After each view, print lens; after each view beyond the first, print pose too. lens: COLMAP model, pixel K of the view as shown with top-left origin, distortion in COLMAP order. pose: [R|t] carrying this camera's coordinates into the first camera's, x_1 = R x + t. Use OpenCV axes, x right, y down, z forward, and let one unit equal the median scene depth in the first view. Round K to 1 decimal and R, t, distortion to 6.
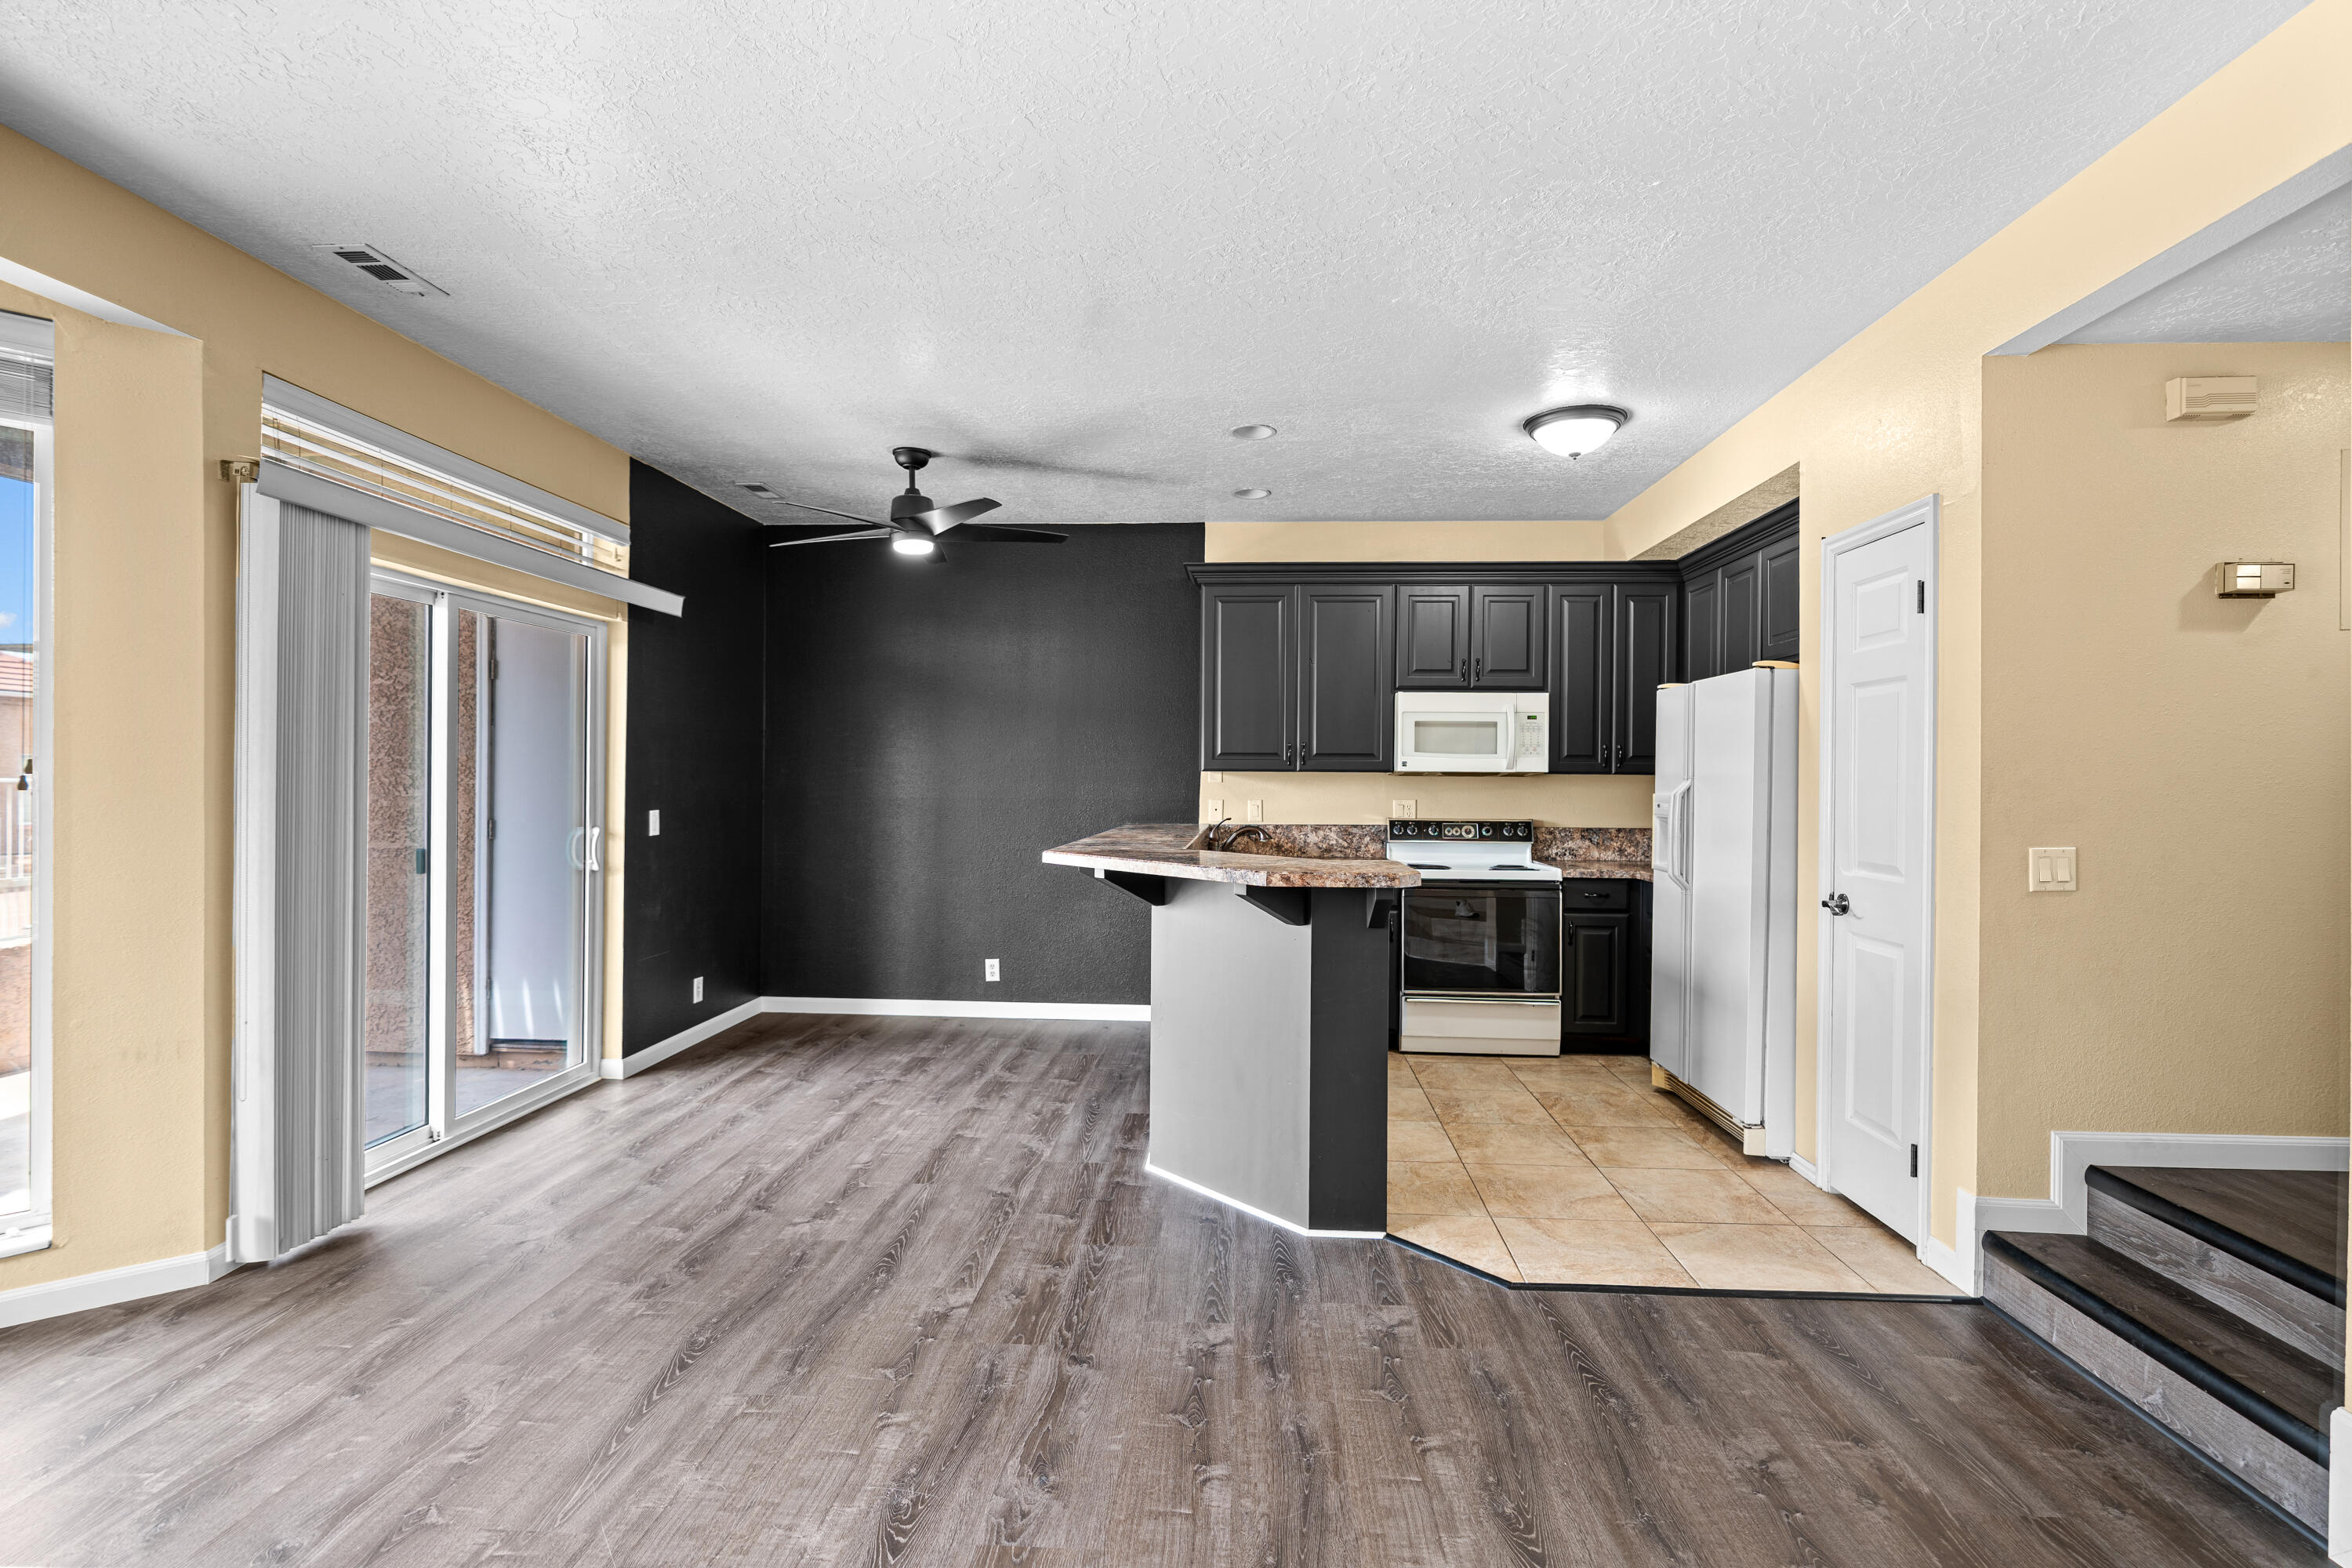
lens RADIAL K [[1082.1, 0, 1189.3], [0, 1082.1, 776.3], [0, 0, 1]] dist [-0.013557, 0.005850]
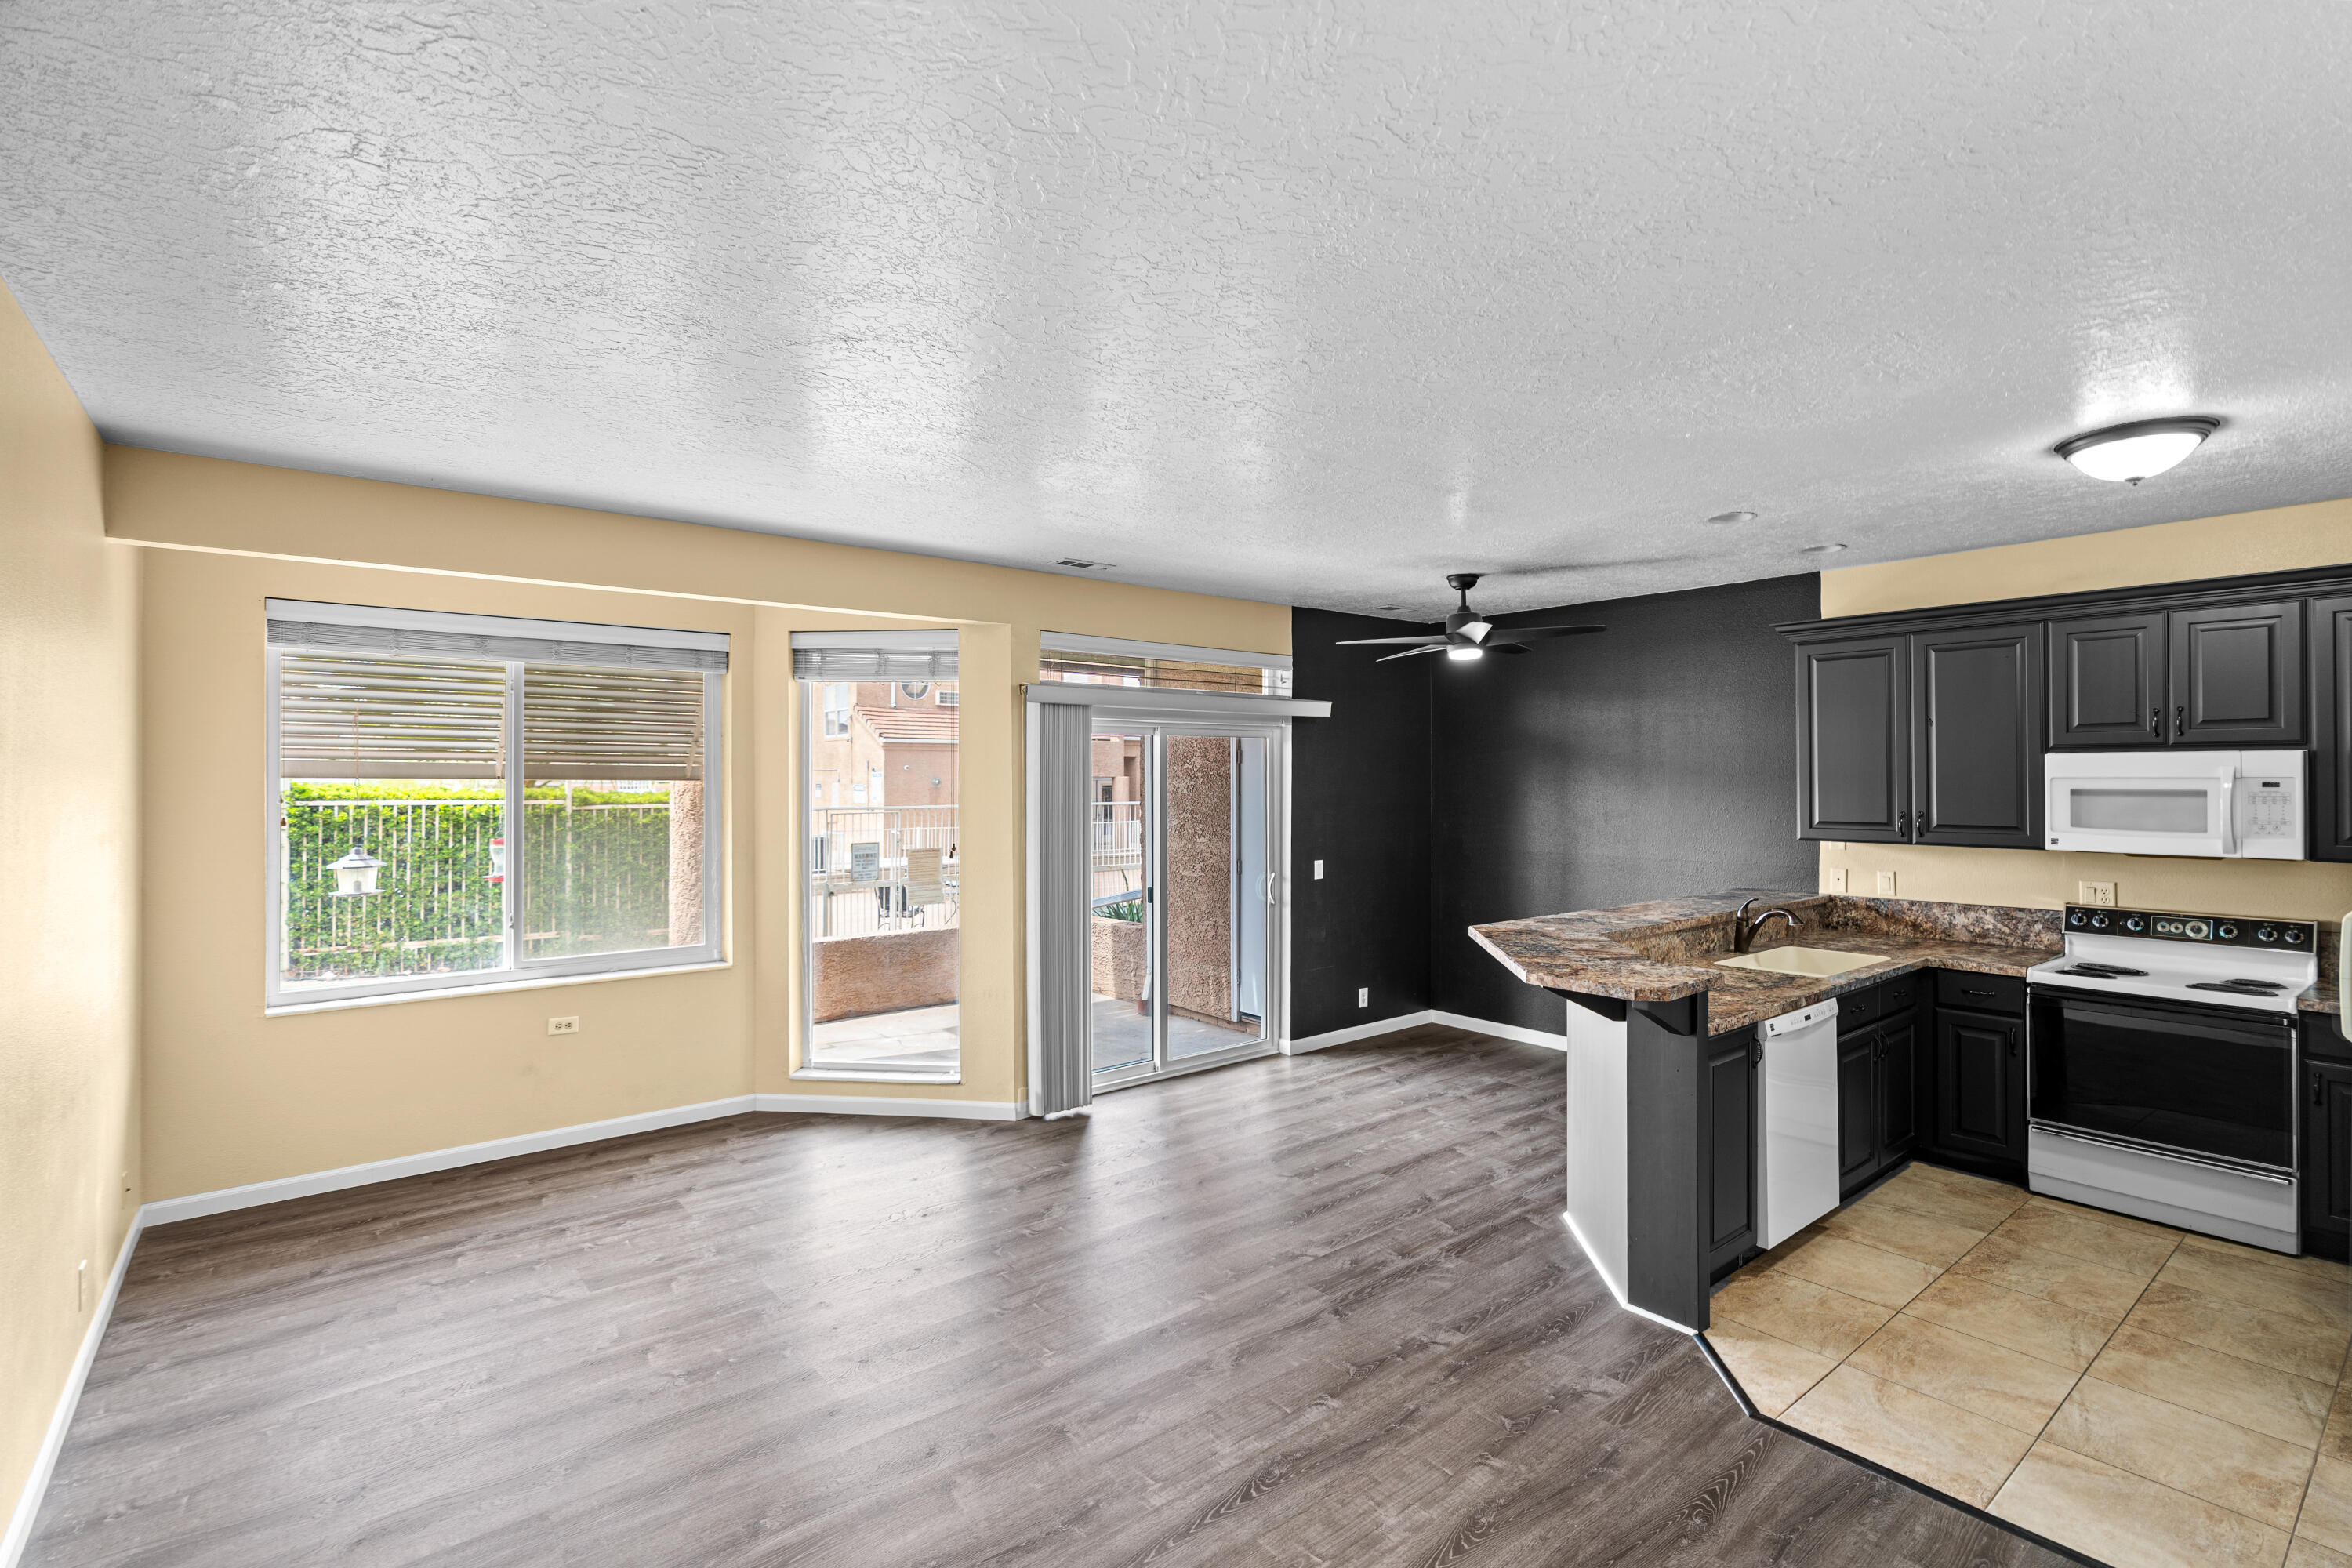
lens RADIAL K [[1082.1, 0, 1189.3], [0, 1082.1, 776.3], [0, 0, 1]] dist [-0.013557, 0.005850]
pose [[0.677068, -0.009296, -0.735862, 0.476531], [0.008634, 0.999952, -0.004688, -0.083968], [0.735870, -0.003179, 0.677115, -0.042857]]
